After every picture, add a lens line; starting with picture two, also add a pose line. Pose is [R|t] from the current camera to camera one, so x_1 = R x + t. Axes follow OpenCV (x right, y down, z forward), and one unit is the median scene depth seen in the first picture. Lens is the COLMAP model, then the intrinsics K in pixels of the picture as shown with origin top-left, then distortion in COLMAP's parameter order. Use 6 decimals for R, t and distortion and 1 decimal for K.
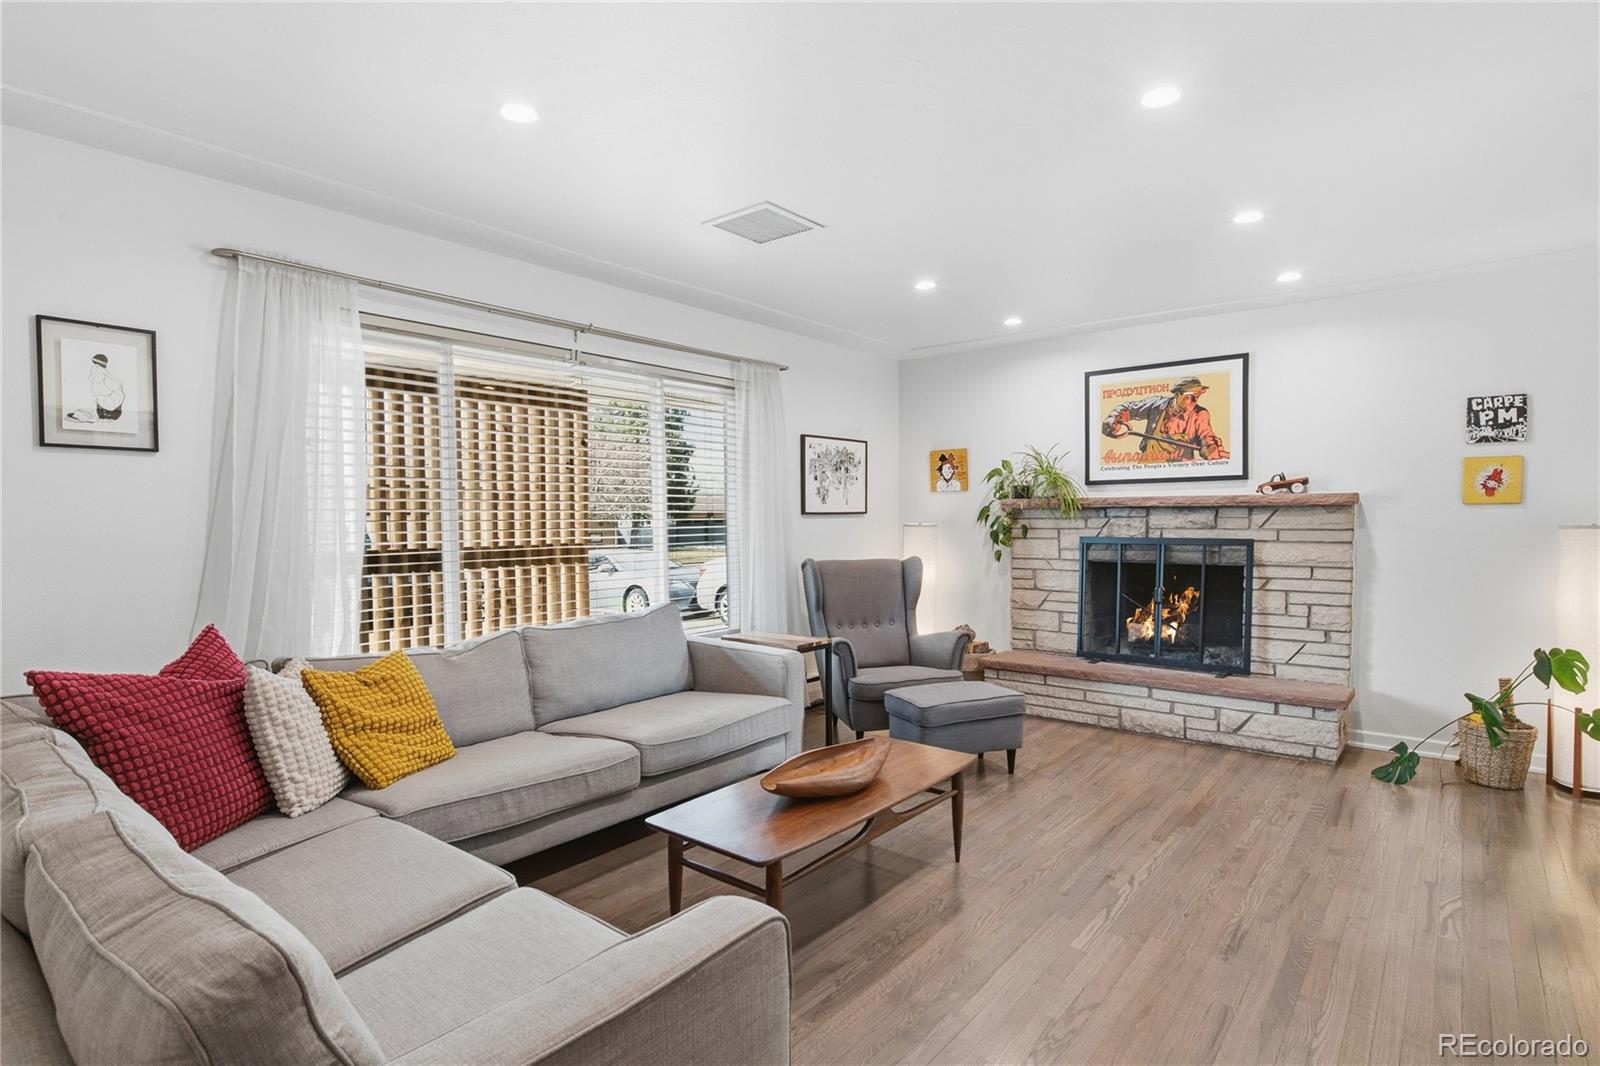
lens RADIAL K [[813.1, 0, 806.4], [0, 813.1, 549.3], [0, 0, 1]] dist [-0.011721, 0.000015]
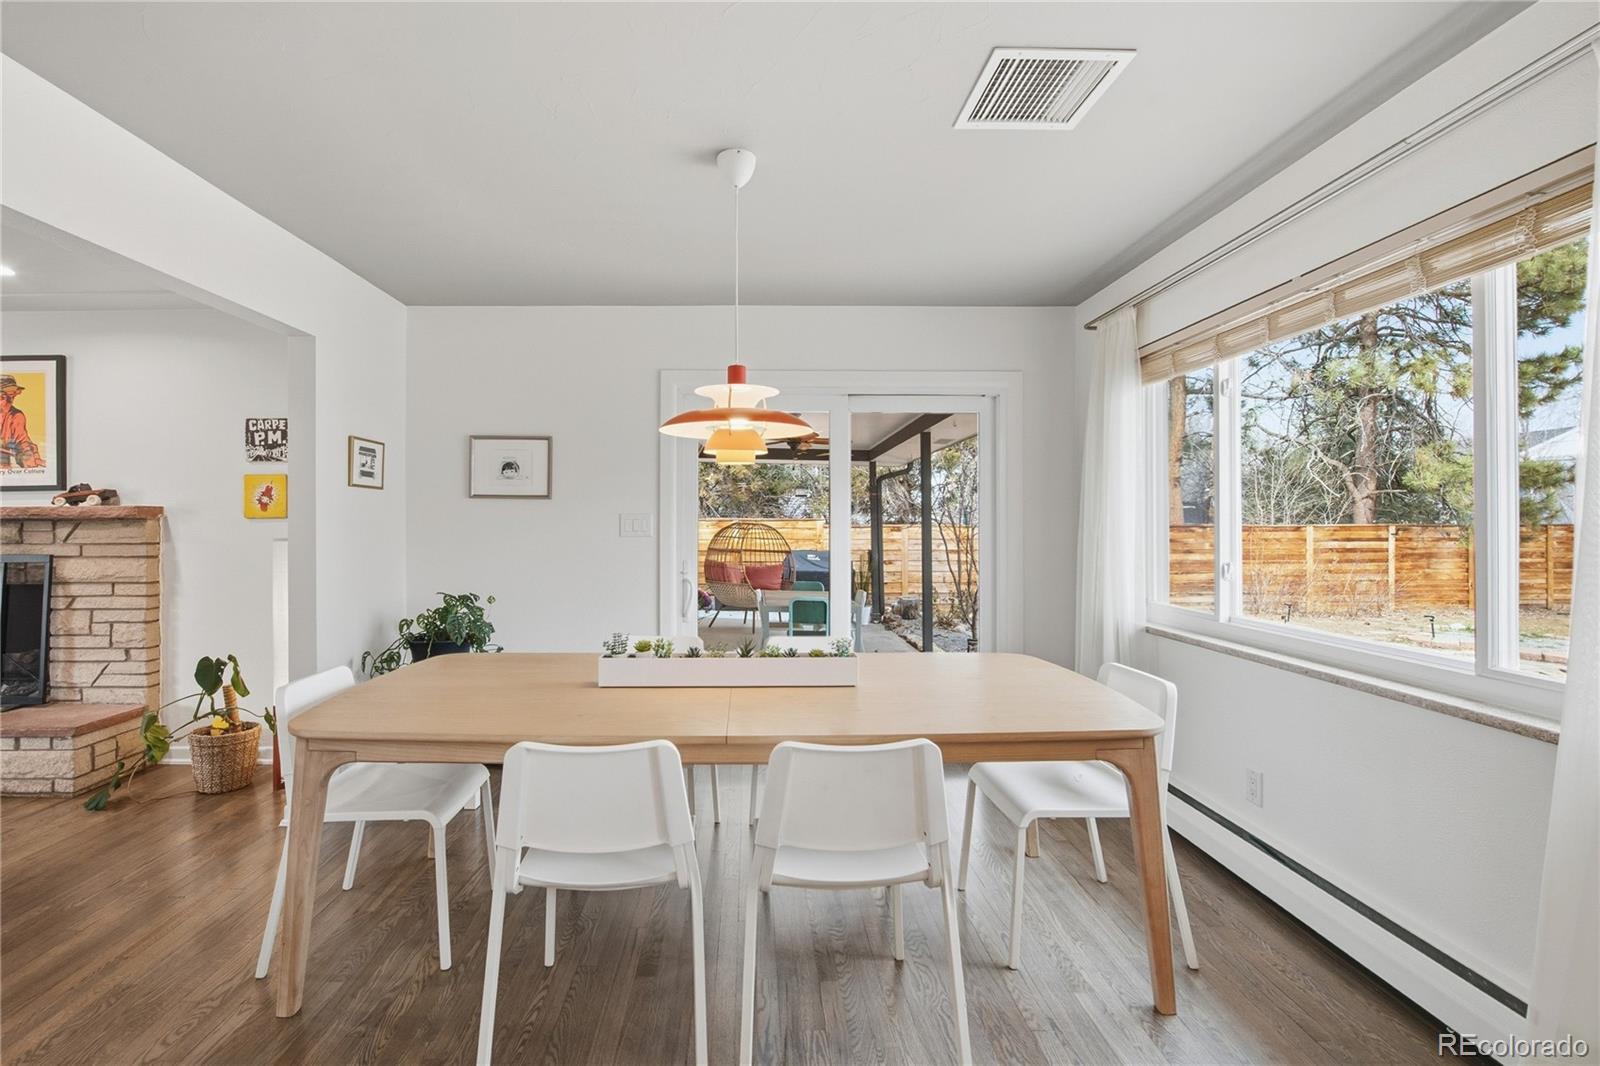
lens RADIAL K [[662.1, 0, 794.9], [0, 662.1, 526.2], [0, 0, 1]] dist [-0.025135, -0.000494]
pose [[0.752506, 0.003534, 0.658576, 0.737601], [0.027683, 0.998932, -0.036991, 0.005438], [-0.658004, 0.046068, 0.751604, -0.106273]]
